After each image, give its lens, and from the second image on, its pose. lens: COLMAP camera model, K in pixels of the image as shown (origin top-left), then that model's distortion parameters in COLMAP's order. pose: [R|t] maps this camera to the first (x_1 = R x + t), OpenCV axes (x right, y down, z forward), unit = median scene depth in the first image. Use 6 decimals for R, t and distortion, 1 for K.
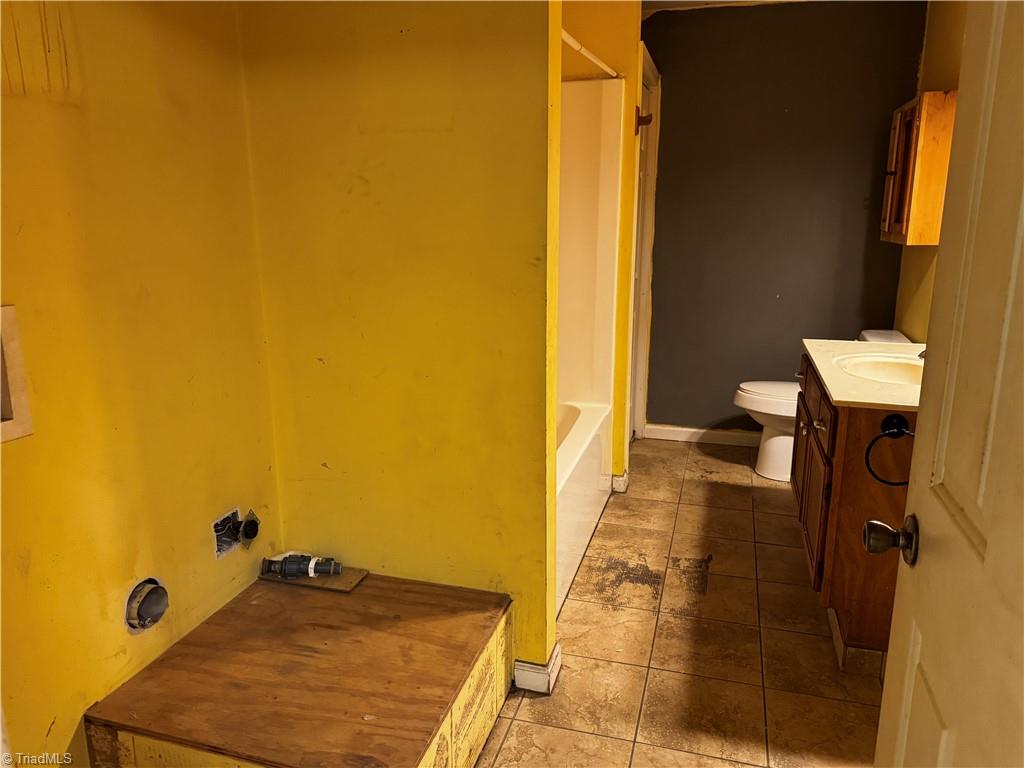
lens RADIAL K [[720.0, 0, 506.8], [0, 720.0, 367.5], [0, 0, 1]] dist [0.141040, -0.246024]
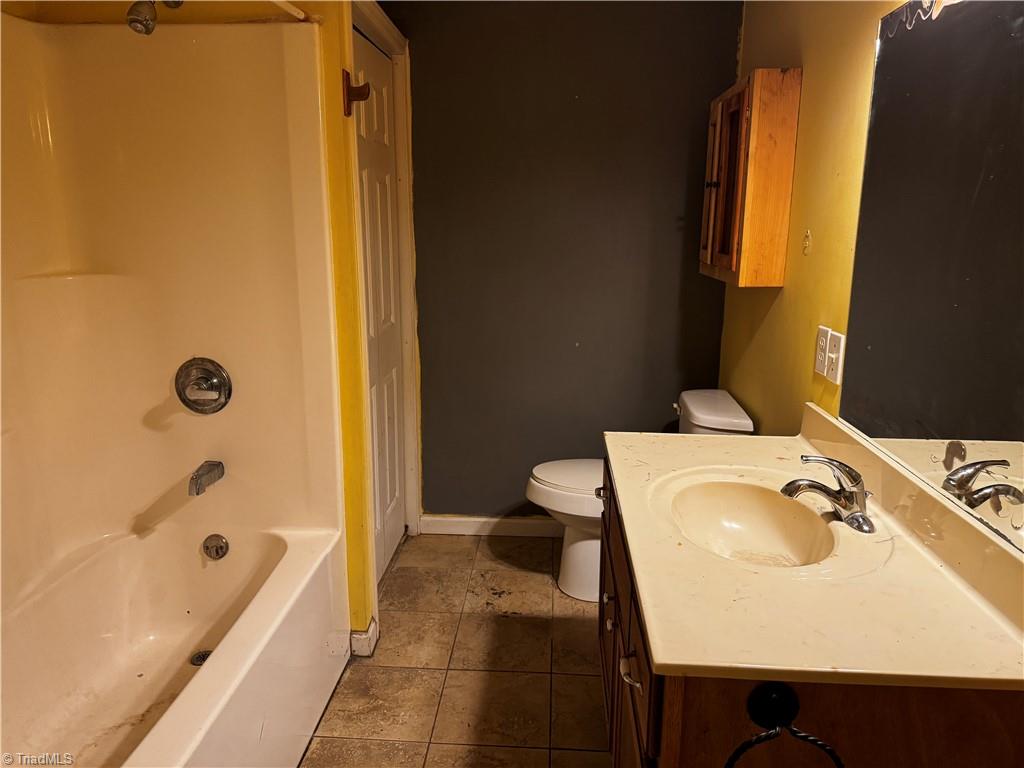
lens RADIAL K [[720.0, 0, 506.8], [0, 720.0, 367.5], [0, 0, 1]] dist [0.141040, -0.246024]
pose [[0.973991, -0.039554, 0.223108, 0.144725], [0.040660, 0.999173, -0.000364, -0.085019], [-0.222910, 0.009426, 0.974794, 0.316983]]
